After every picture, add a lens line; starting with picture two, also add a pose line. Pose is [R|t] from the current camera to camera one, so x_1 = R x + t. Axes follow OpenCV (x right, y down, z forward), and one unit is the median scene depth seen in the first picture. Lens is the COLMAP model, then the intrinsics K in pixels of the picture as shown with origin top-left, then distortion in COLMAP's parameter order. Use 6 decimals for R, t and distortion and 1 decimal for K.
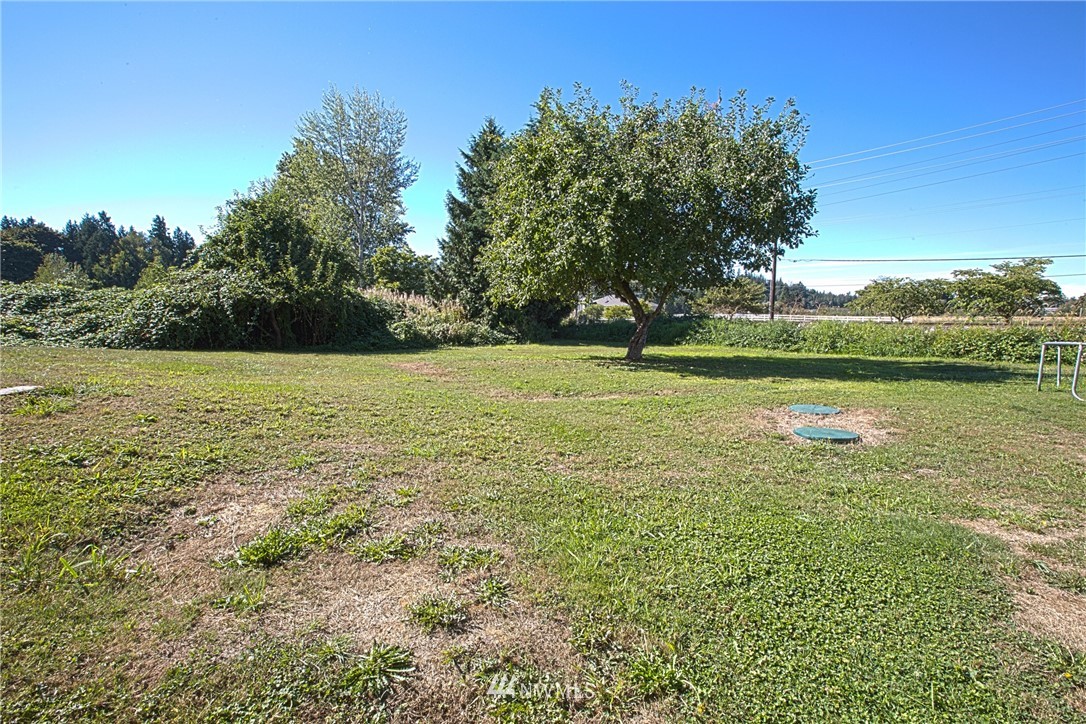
lens RADIAL K [[499.2, 0, 546.9], [0, 499.2, 366.3], [0, 0, 1]] dist [-0.055889, 0.023378]
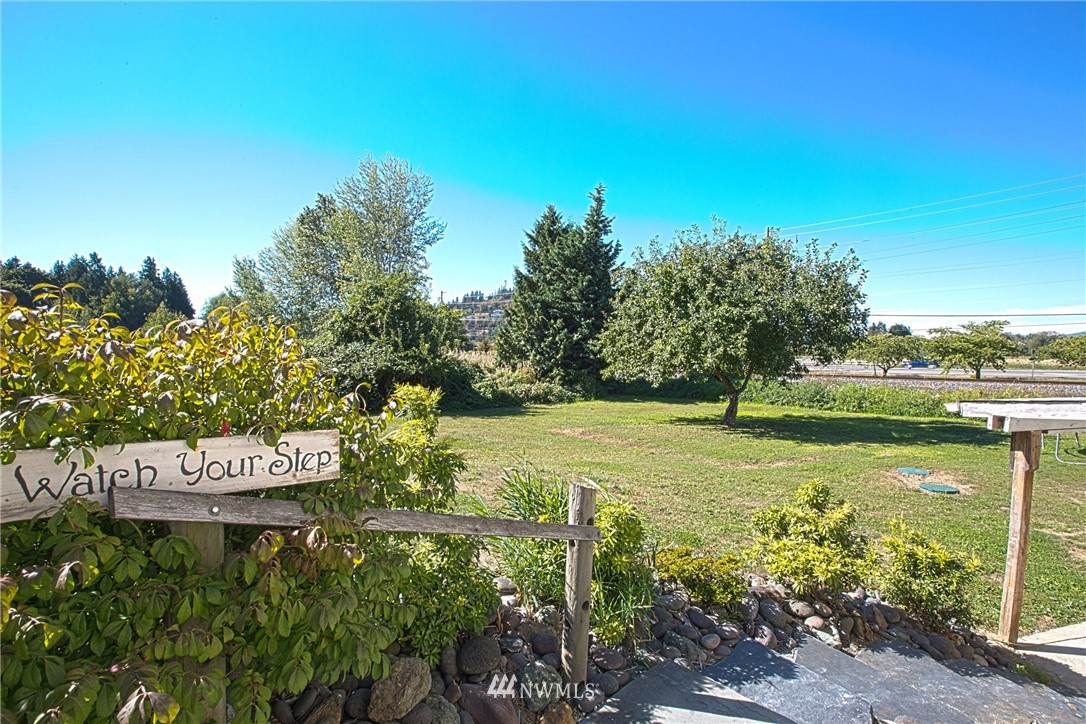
lens RADIAL K [[499.2, 0, 546.9], [0, 499.2, 366.3], [0, 0, 1]] dist [-0.055889, 0.023378]
pose [[0.998549, -0.002861, 0.053780, -0.187443], [0.006738, 0.997378, -0.072047, -0.037074], [-0.053433, 0.072305, 0.995950, -0.146620]]
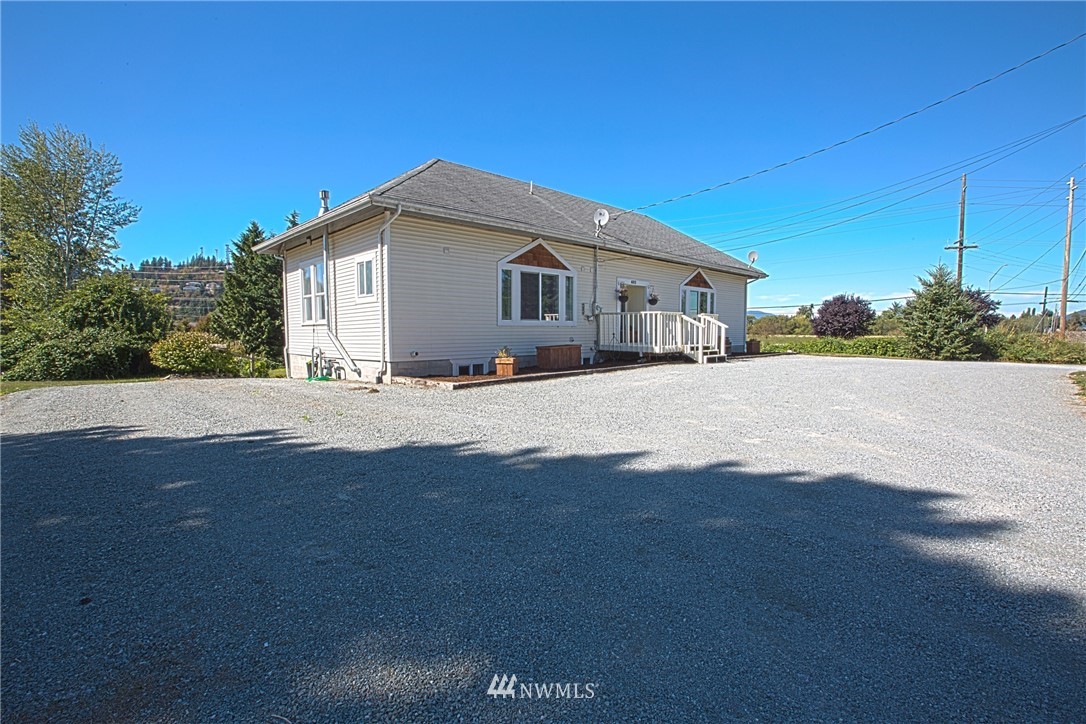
lens RADIAL K [[499.2, 0, 546.9], [0, 499.2, 366.3], [0, 0, 1]] dist [-0.055889, 0.023378]
pose [[0.835255, -0.039945, 0.548411, -0.206725], [0.056362, 0.998324, -0.013126, 0.018633], [-0.546967, 0.041873, 0.836106, -0.761318]]
